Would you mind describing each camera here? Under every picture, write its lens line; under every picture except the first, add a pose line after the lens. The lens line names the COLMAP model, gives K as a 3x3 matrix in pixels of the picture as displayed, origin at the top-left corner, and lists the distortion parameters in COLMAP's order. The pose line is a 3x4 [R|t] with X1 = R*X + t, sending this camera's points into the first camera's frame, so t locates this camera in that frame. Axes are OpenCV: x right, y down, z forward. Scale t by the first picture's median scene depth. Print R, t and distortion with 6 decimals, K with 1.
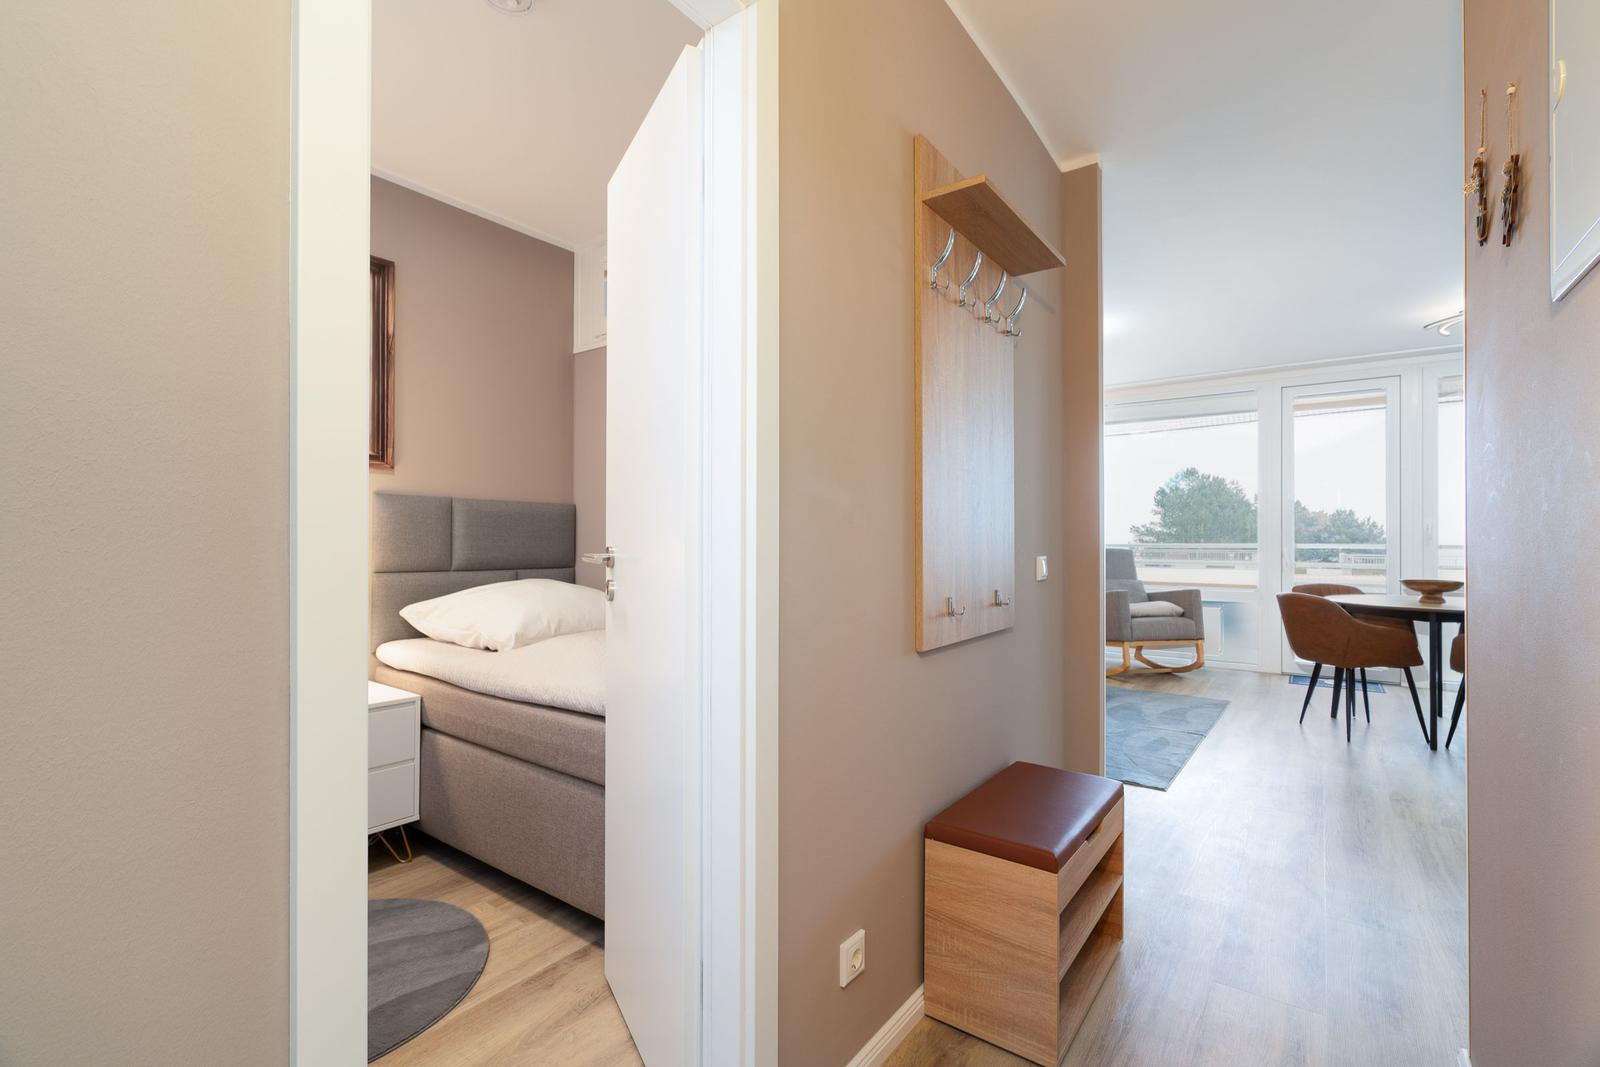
lens RADIAL K [[710.4, 0, 800.0], [0, 710.4, 533.5], [0, 0, 1]] dist [-0.004824, -0.000103]
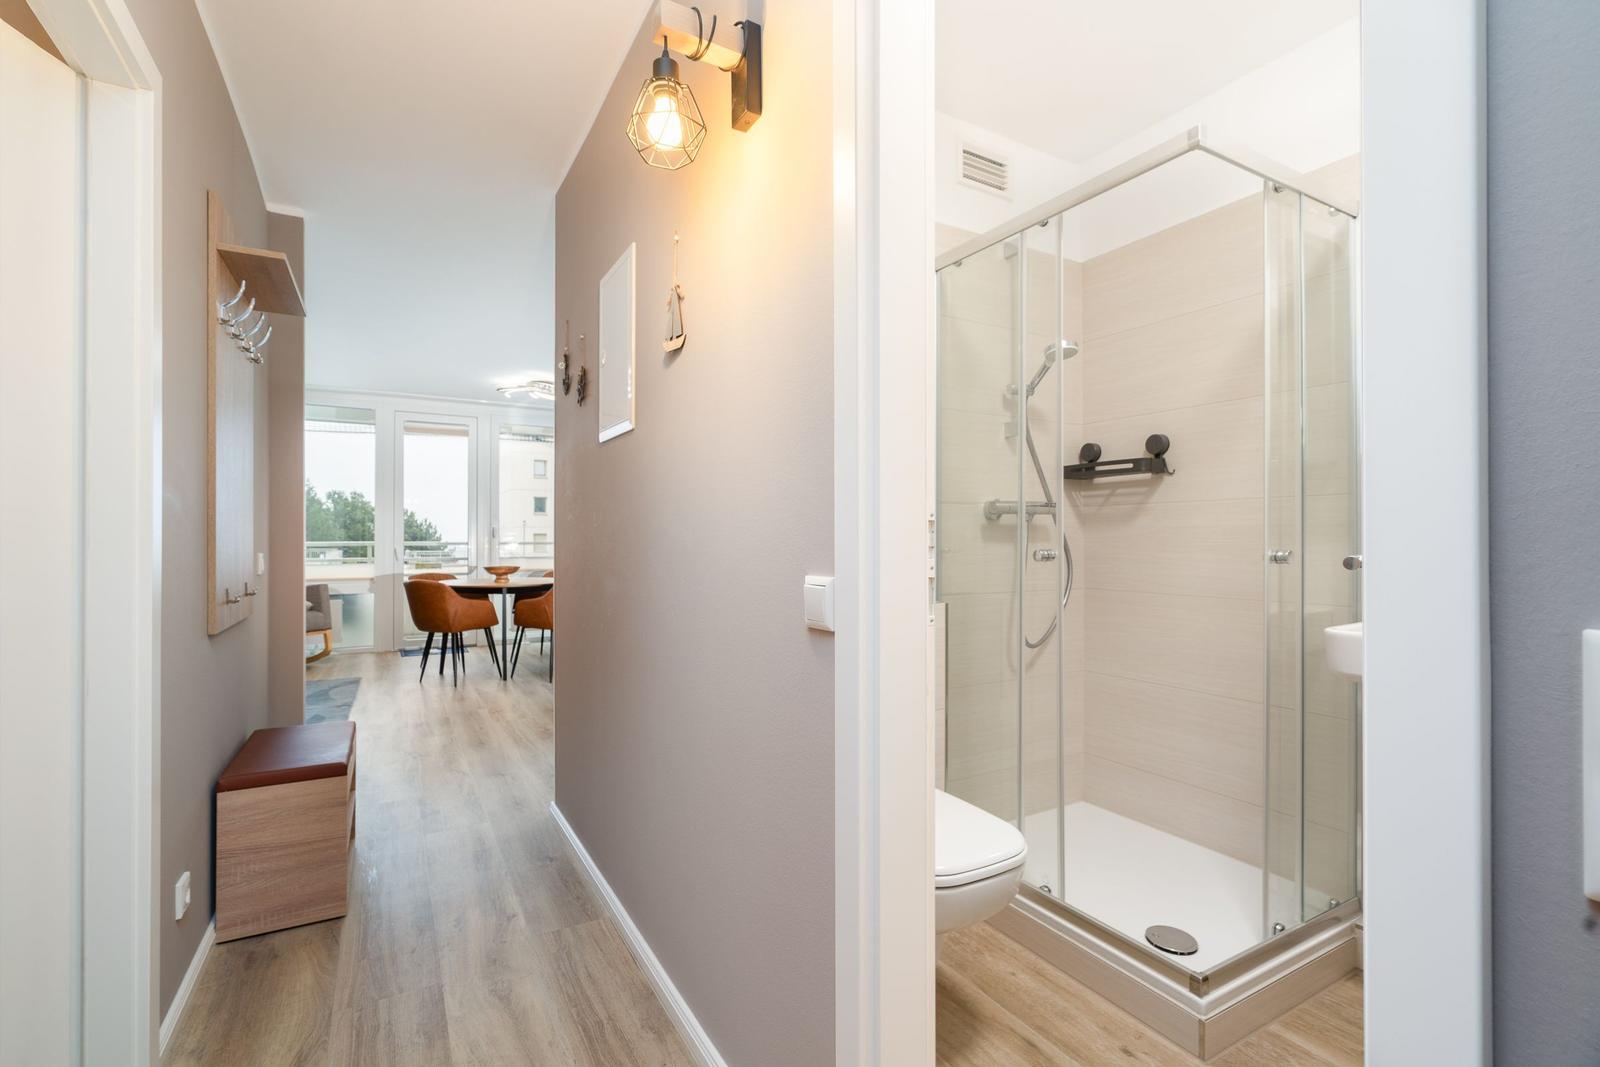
lens RADIAL K [[727.3, 0, 800.0], [0, 727.3, 533.5], [0, 0, 1]] dist [-0.002574, 0.000425]
pose [[0.397259, 0.004763, 0.917694, -0.232287], [-0.006845, 0.999974, -0.002227, -0.001963], [-0.917681, -0.005397, 0.397281, -0.153351]]
